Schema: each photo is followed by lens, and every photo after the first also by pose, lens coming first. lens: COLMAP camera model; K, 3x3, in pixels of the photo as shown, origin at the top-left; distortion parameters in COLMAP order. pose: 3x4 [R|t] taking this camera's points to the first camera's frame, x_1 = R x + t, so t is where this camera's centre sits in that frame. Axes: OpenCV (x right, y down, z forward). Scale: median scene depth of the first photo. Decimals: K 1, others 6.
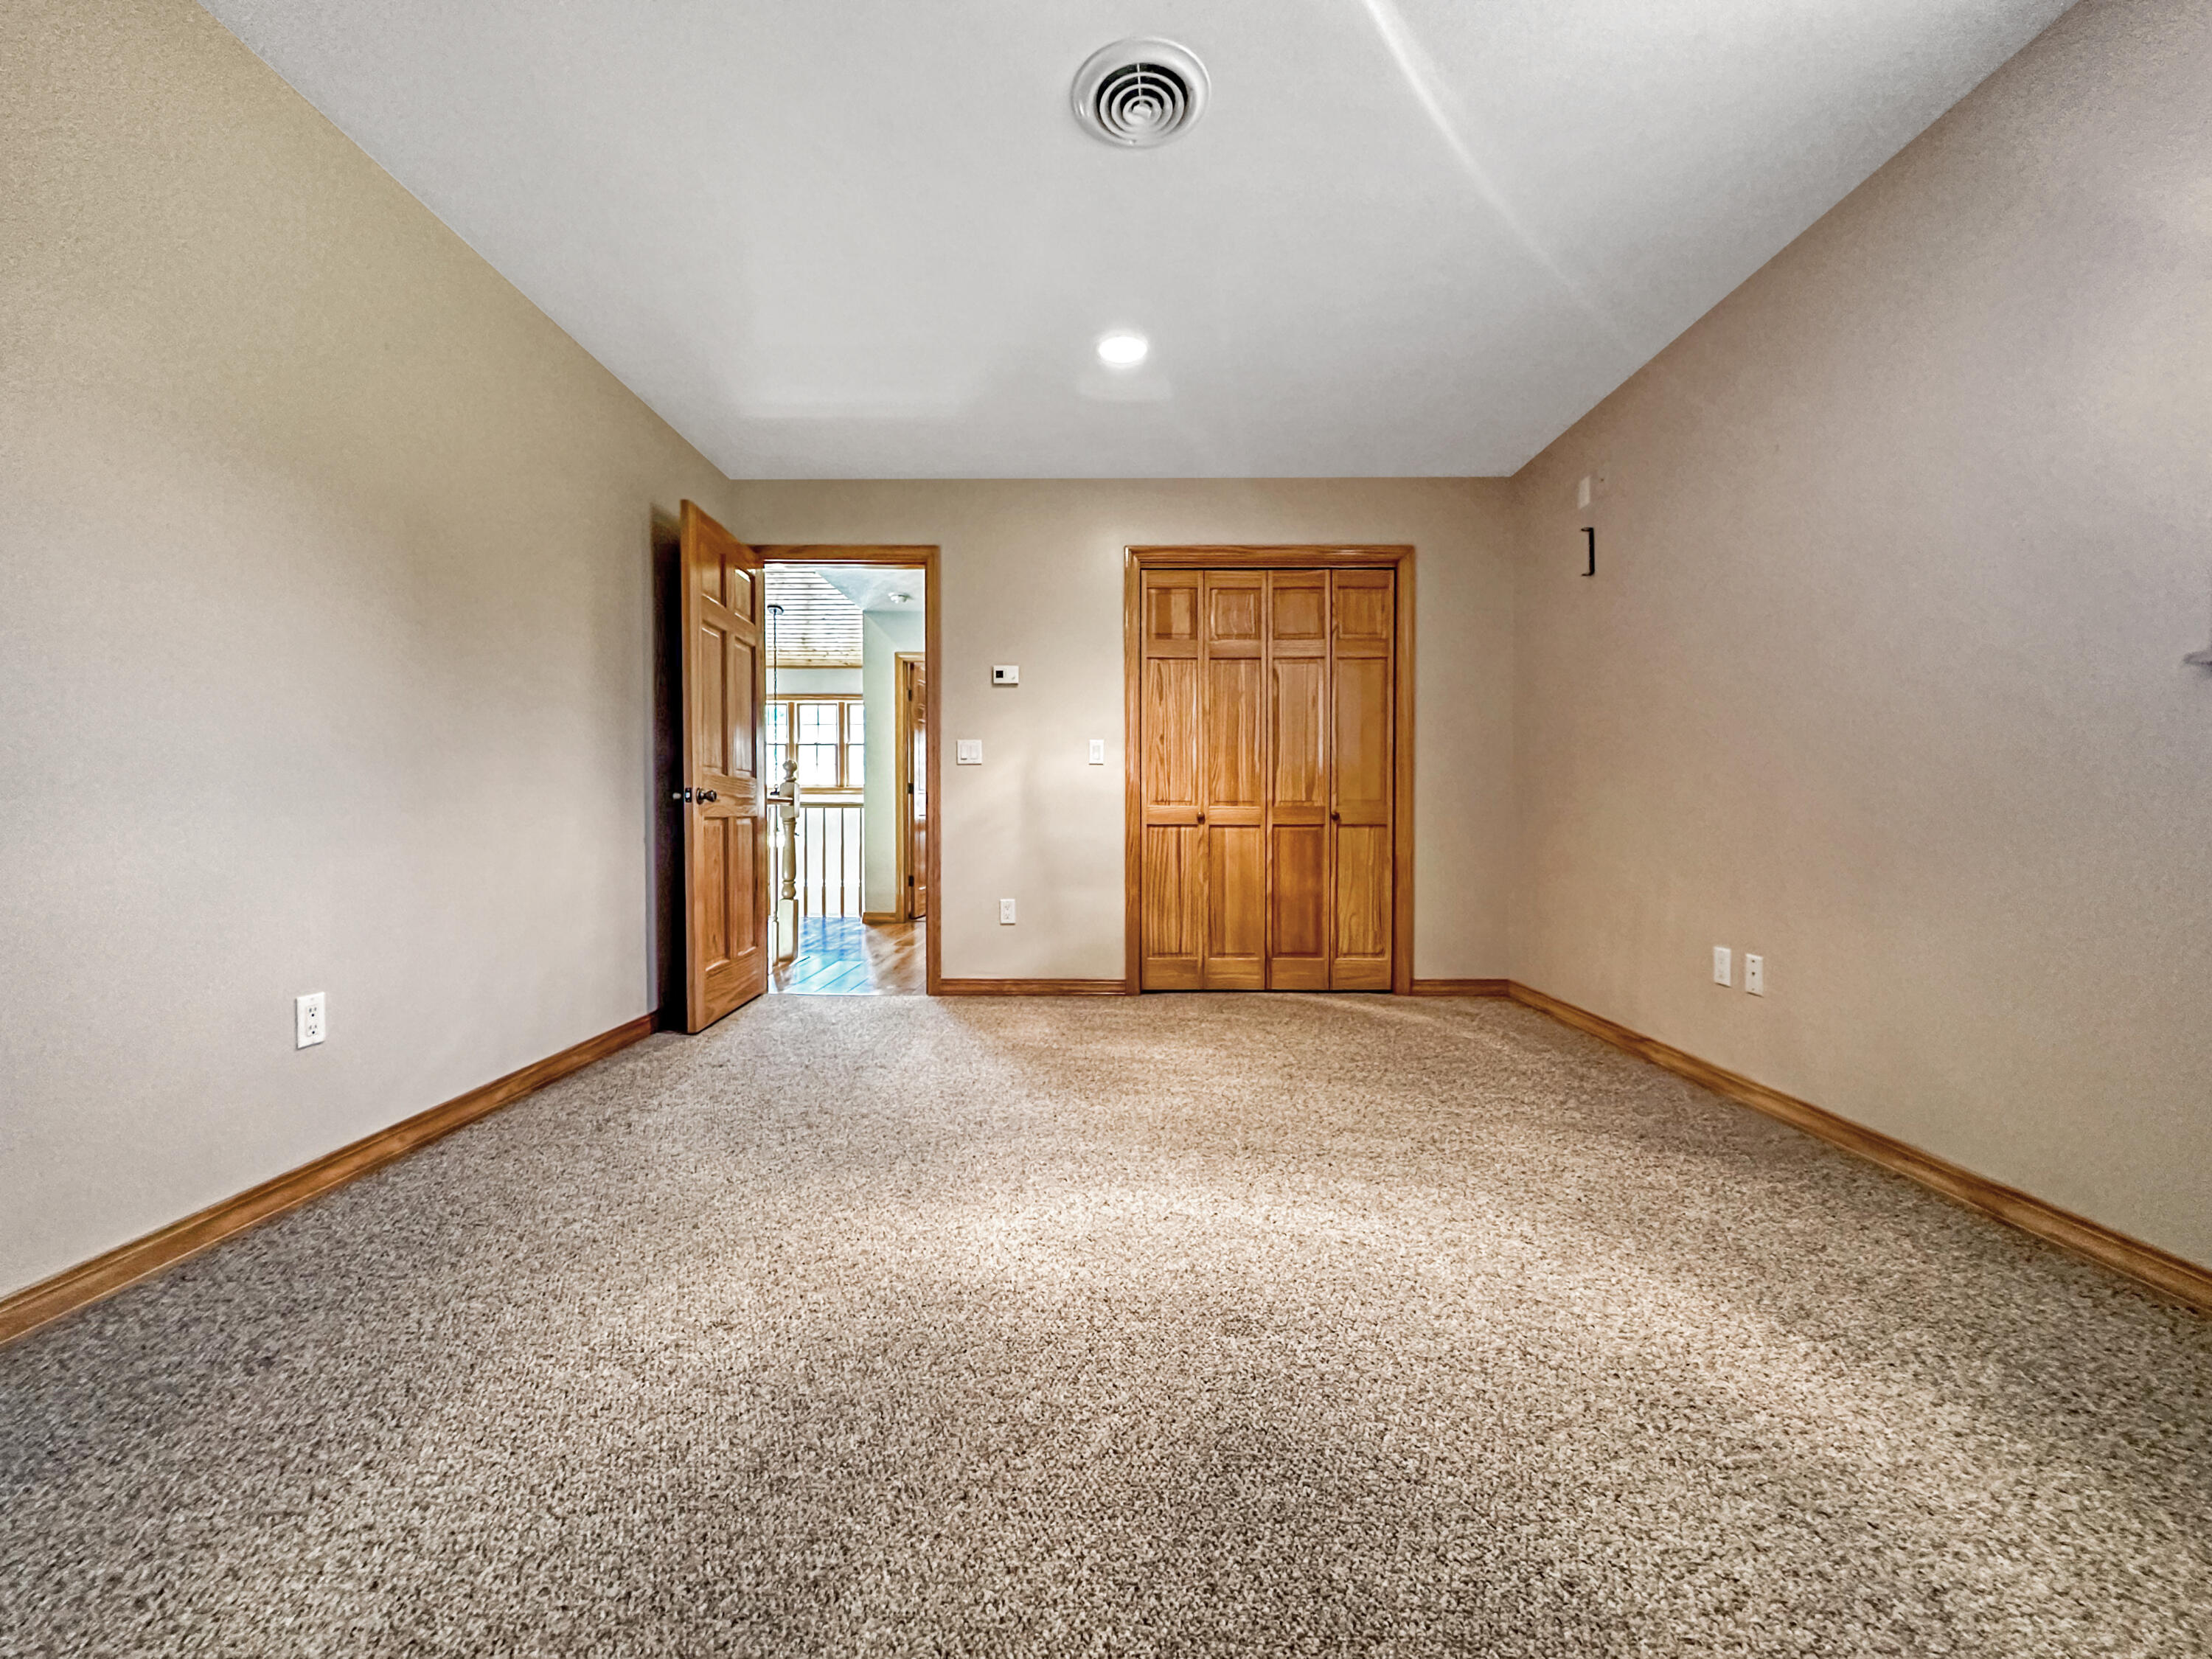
lens RADIAL K [[895.7, 0, 1113.3], [0, 895.7, 829.6], [0, 0, 1]] dist [-0.002567, 0.000135]
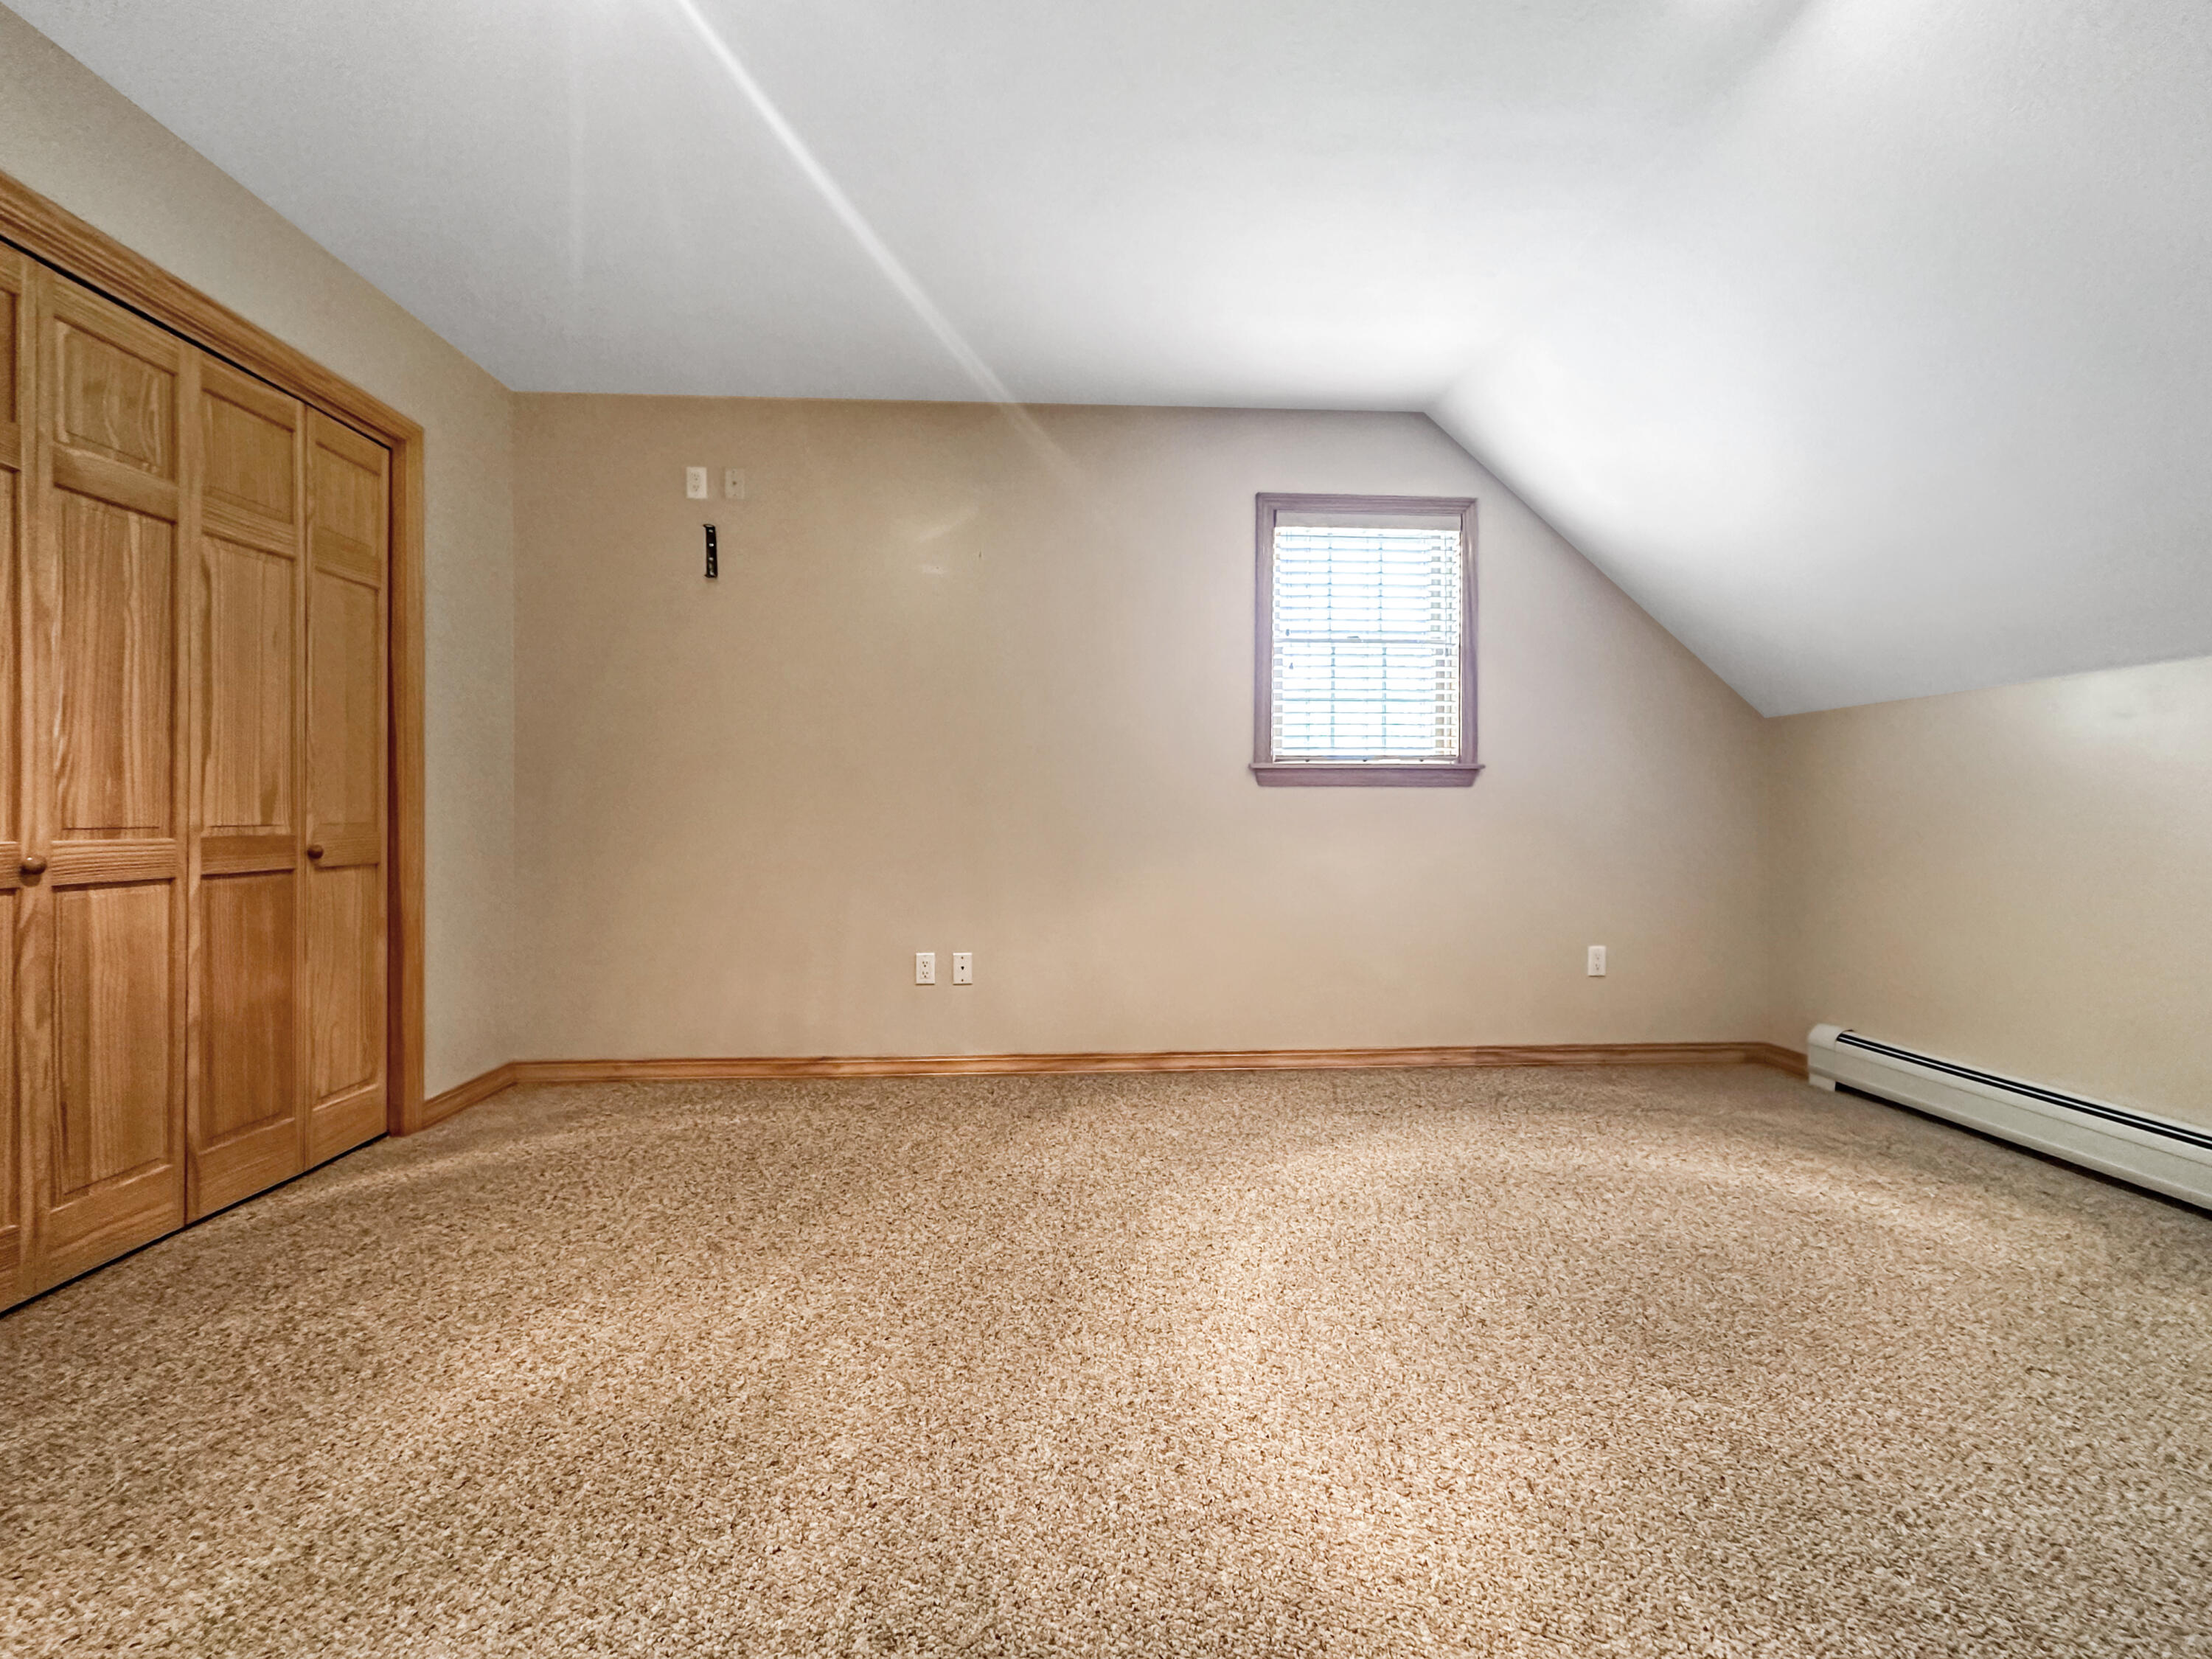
lens RADIAL K [[895.7, 0, 1115.1], [0, 895.7, 816.1], [0, 0, 1]] dist [-0.002567, 0.000135]
pose [[-0.063268, 0.001052, 0.997996, -0.335488], [0.020031, 0.999799, 0.000216, -0.027773], [-0.997796, 0.020005, -0.063276, 0.545304]]
